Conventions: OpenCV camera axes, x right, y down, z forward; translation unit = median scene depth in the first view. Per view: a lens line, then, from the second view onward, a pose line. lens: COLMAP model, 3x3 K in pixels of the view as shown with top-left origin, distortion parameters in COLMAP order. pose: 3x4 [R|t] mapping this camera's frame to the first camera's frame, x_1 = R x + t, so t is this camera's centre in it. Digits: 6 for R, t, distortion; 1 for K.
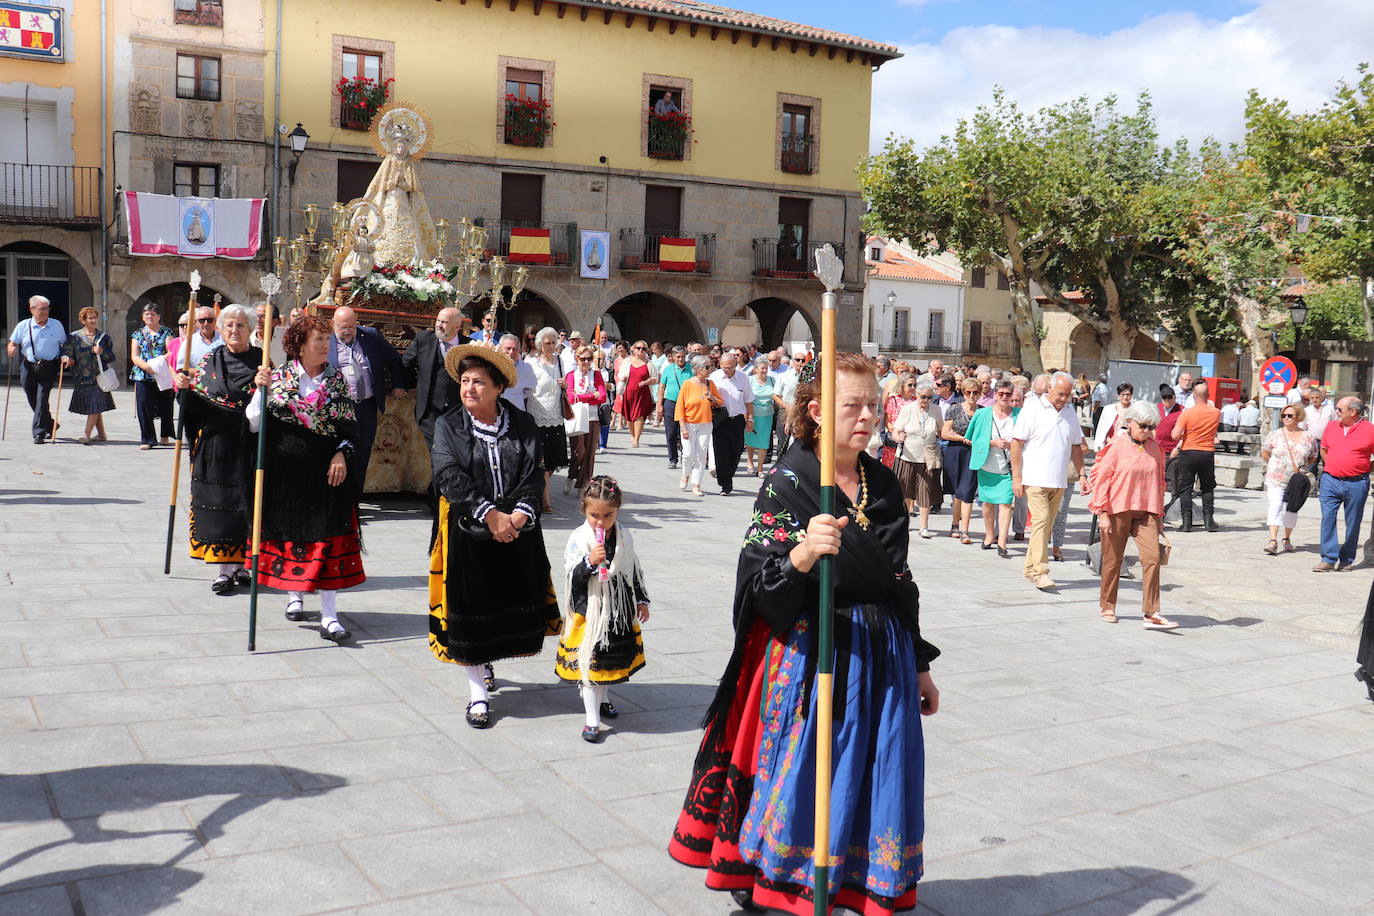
lens RADIAL K [[1189.4, 0, 622.9], [0, 1189.4, 450.2], [0, 0, 1]] dist [-0.149528, 0.110471]
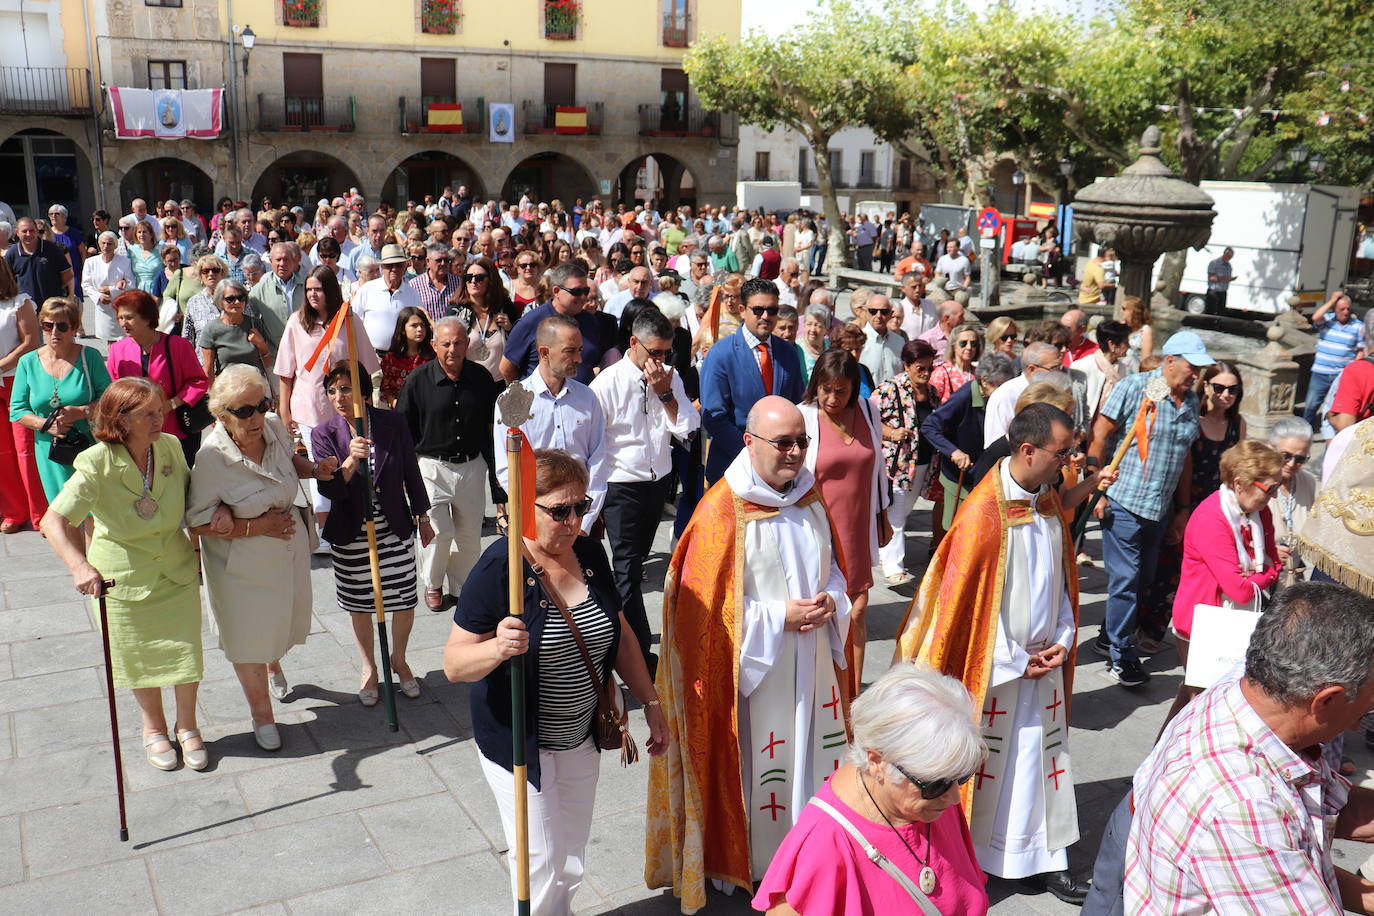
lens RADIAL K [[1149.4, 0, 649.4], [0, 1149.4, 449.1], [0, 0, 1]] dist [-0.164740, 0.143914]
pose [[0.999917, -0.011703, -0.005455, 0.143740], [0.012387, 0.988693, 0.149439, -0.005520], [0.003644, -0.149494, 0.988756, -0.222124]]
